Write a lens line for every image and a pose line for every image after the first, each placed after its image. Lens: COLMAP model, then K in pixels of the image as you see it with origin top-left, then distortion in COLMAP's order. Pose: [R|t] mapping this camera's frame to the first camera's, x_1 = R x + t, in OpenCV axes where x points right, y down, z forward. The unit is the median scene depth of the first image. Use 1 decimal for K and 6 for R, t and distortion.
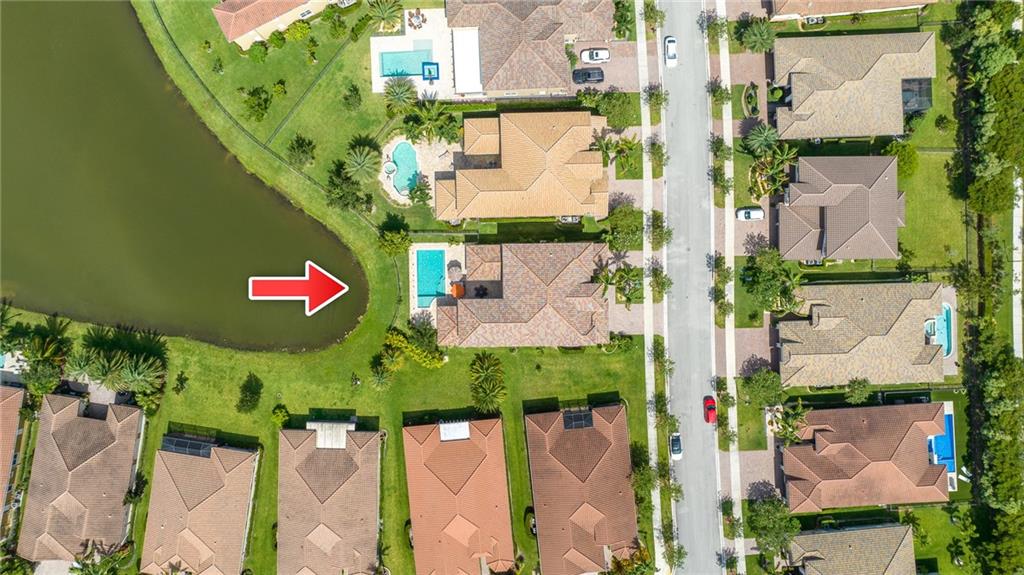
lens RADIAL K [[713.2, 0, 512.0], [0, 713.2, 287.5], [0, 0, 1]] dist [-0.007713, -0.002531]
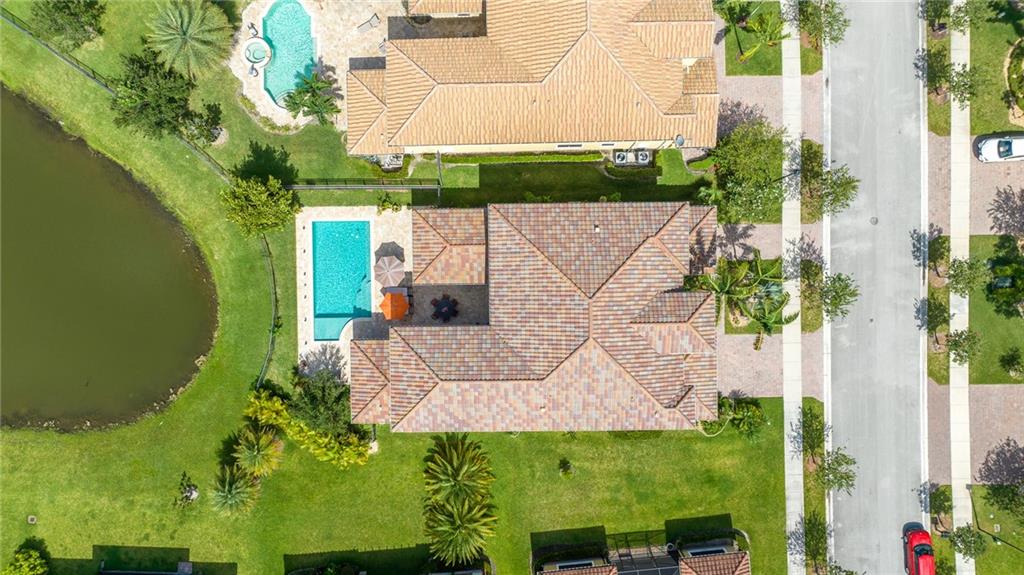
lens RADIAL K [[713.2, 0, 512.0], [0, 713.2, 287.5], [0, 0, 1]] dist [-0.007713, -0.002531]
pose [[0.999993, 0.001729, -0.003414, 0.003135], [-0.001728, 0.999998, 0.000133, -0.008094], [0.003414, -0.000127, 0.999994, 0.518752]]
